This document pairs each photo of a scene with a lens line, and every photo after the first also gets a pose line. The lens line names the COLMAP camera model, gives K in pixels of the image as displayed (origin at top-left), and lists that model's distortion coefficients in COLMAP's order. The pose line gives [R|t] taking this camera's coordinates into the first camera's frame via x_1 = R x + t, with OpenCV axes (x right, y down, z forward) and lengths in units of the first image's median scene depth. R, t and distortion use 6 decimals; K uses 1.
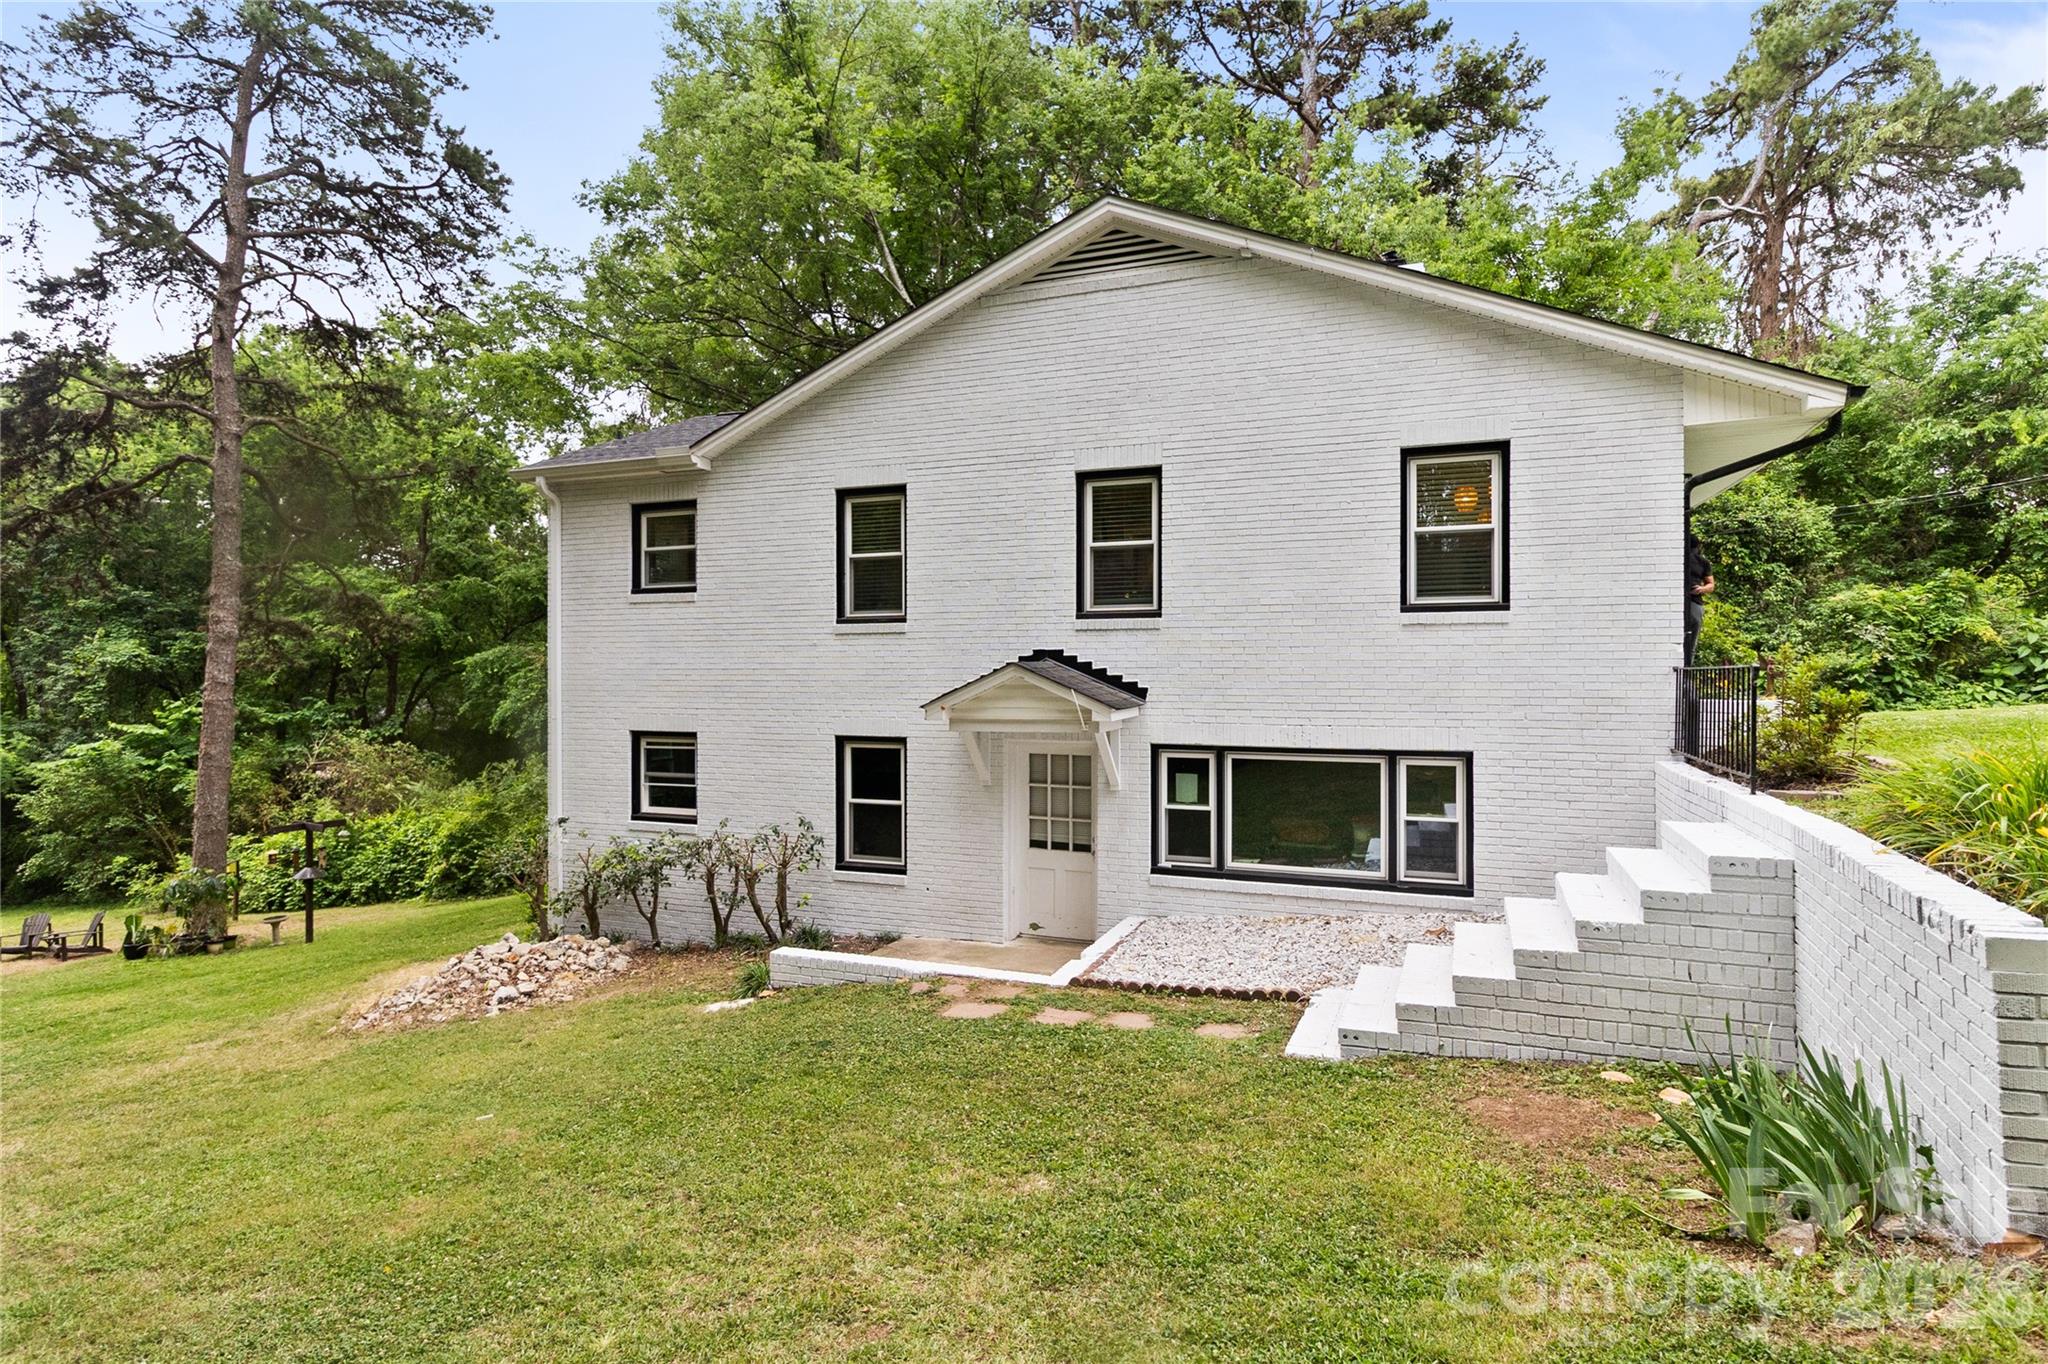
lens RADIAL K [[1032.0, 0, 1037.9], [0, 1032.0, 667.0], [0, 0, 1]] dist [0.004193, -0.000242]
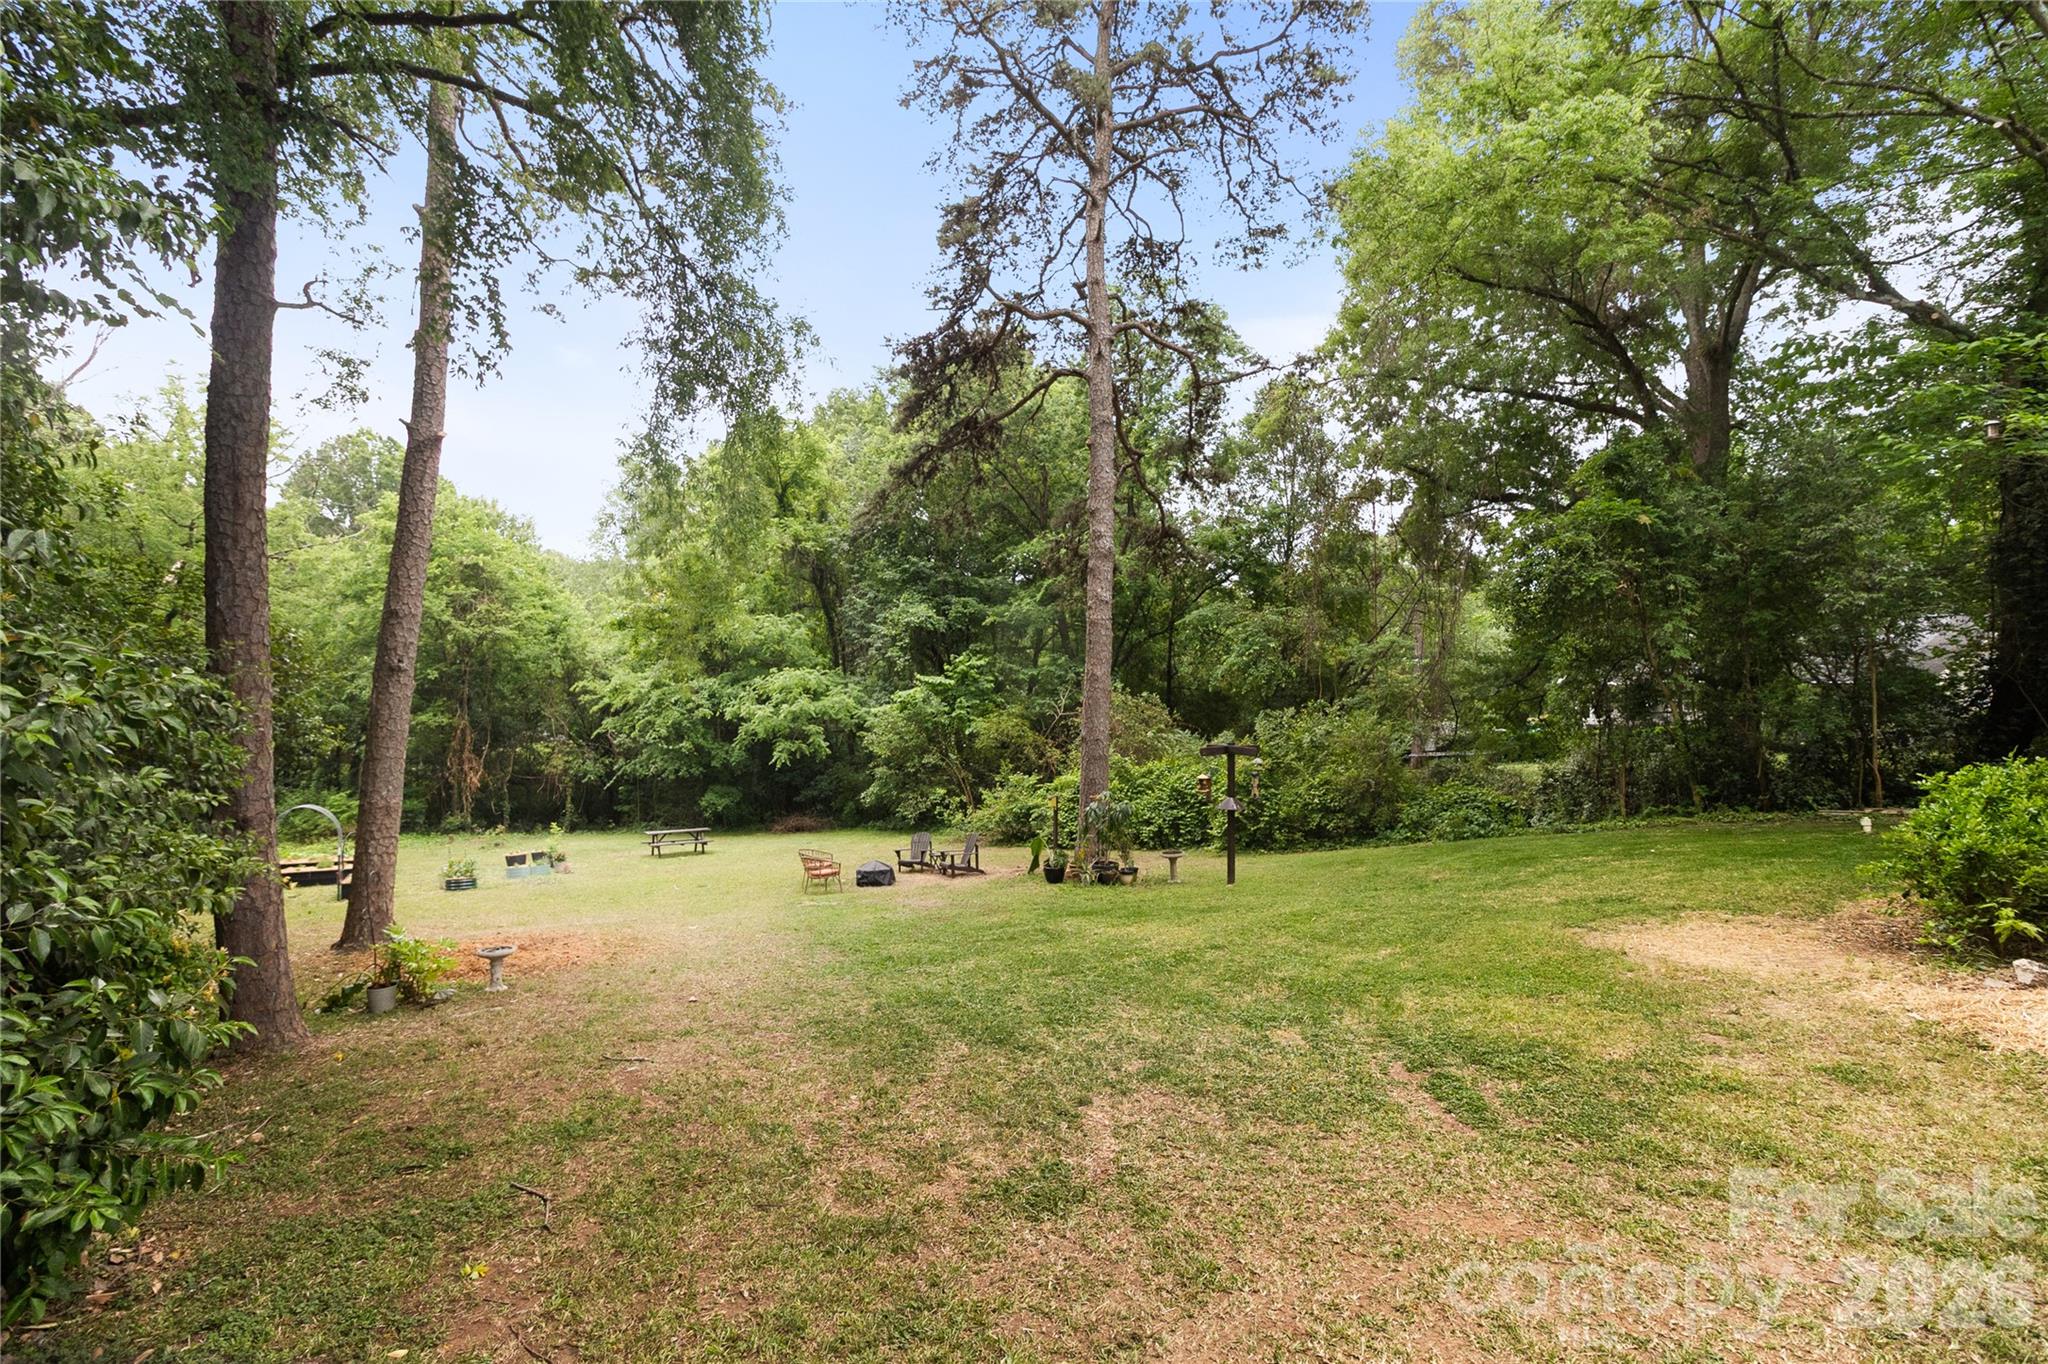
lens RADIAL K [[931.2, 0, 1024.8], [0, 931.2, 687.5], [0, 0, 1]] dist [0.003424, -0.000435]
pose [[0.883478, -0.000575, -0.468473, -0.439577], [0.008562, 0.999852, 0.014919, 0.078544], [0.468395, -0.017192, 0.883352, 0.207050]]
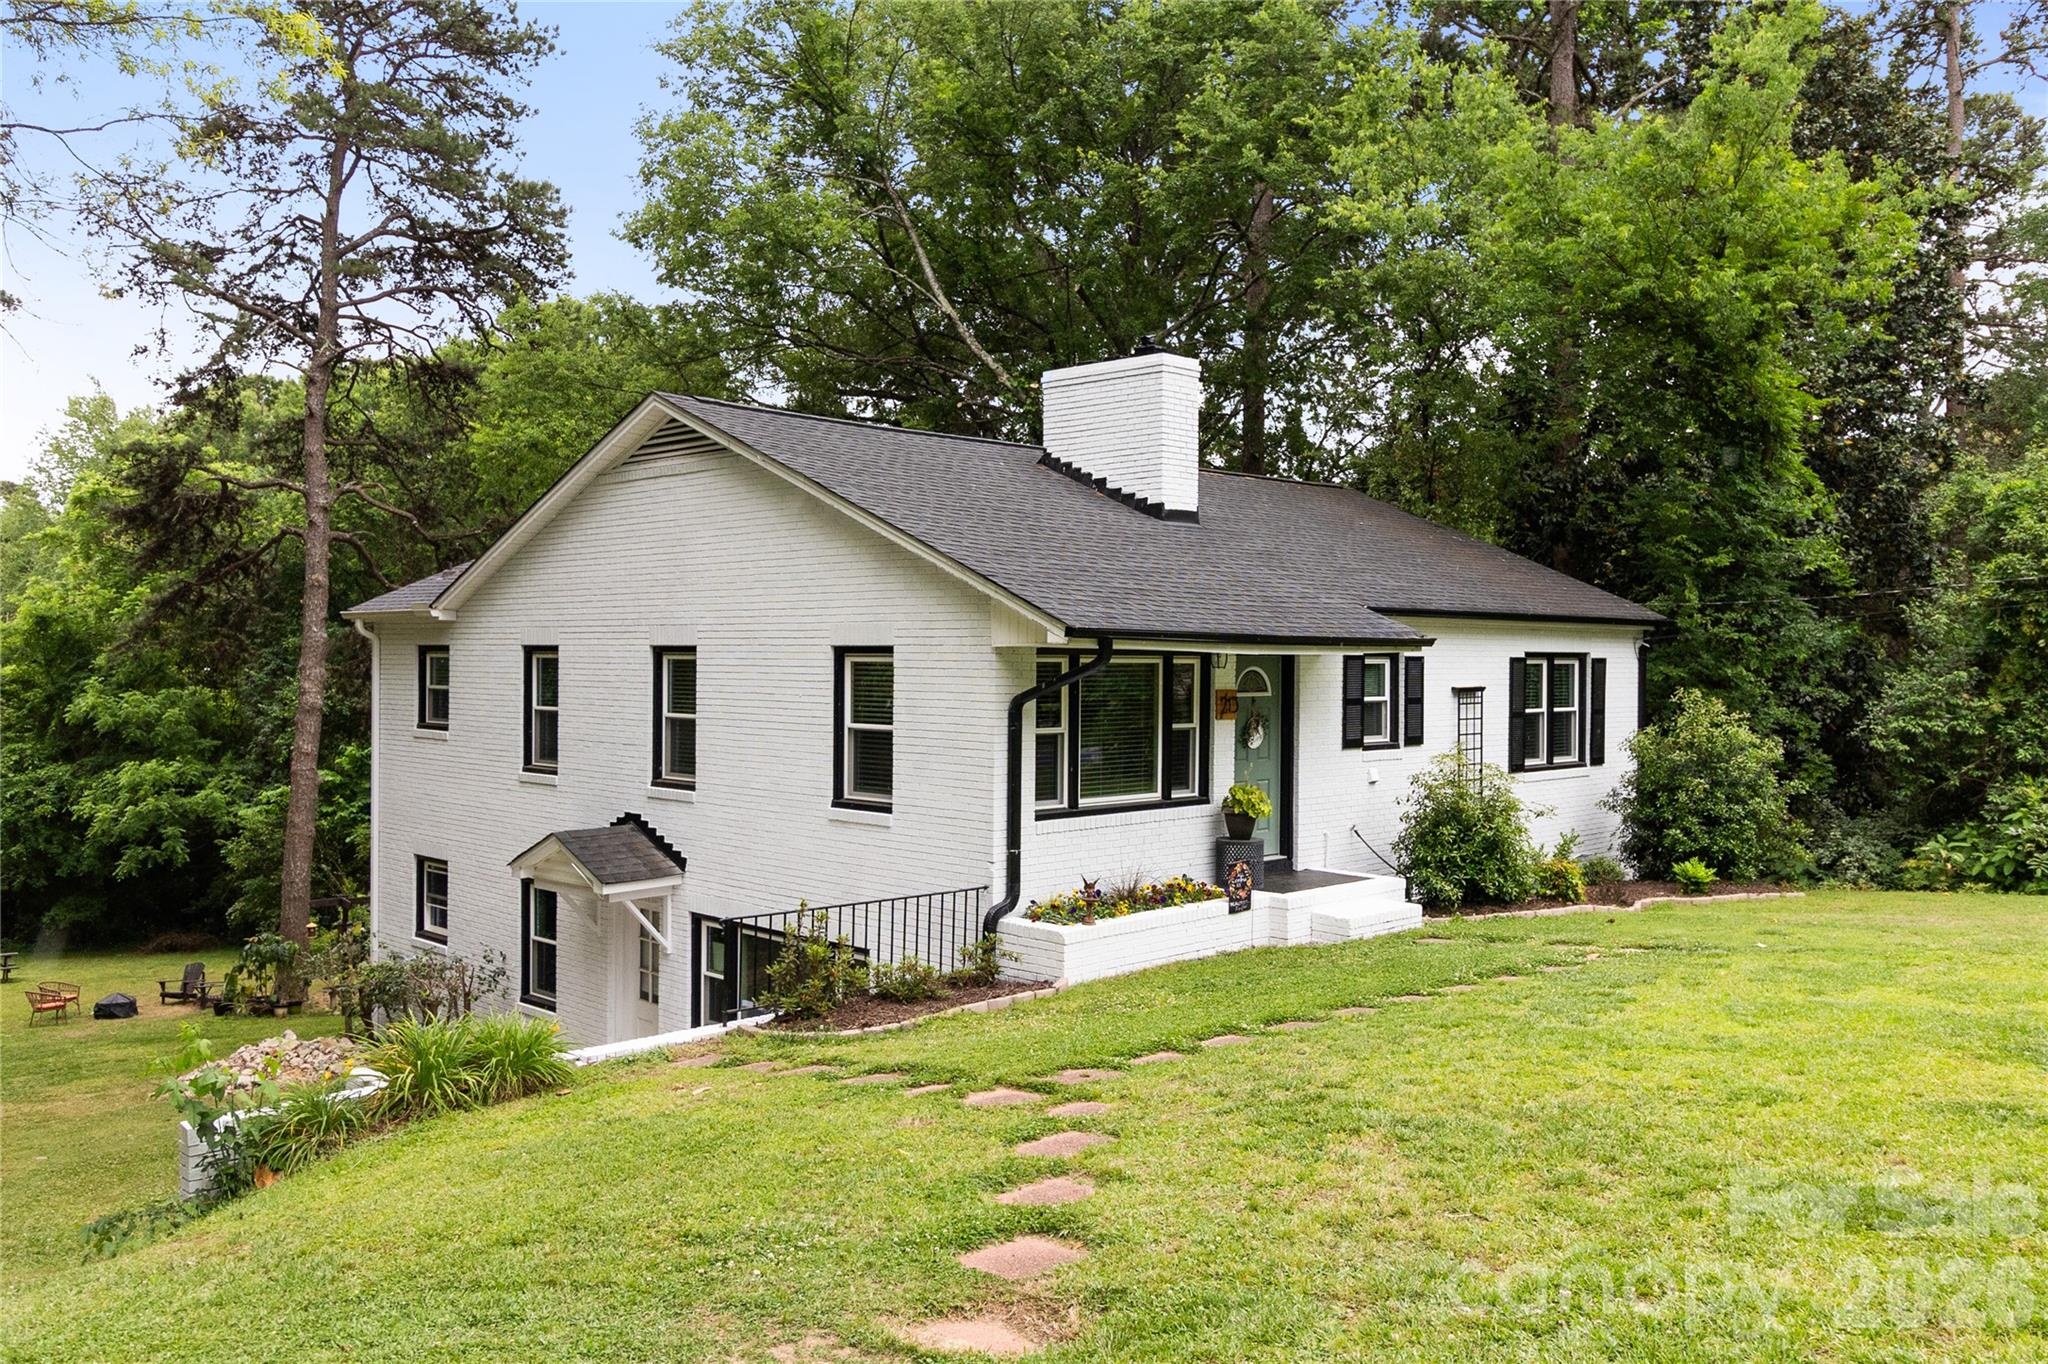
lens RADIAL K [[1607.3, 0, 1023.3], [0, 1607.3, 642.6], [0, 0, 1]] dist [0.007898, 0.012051]
pose [[0.912874, 0.003089, -0.408231, 0.489312], [-0.004837, 0.999983, -0.003248, -0.087984], [0.408214, 0.004939, 0.912873, -0.157919]]
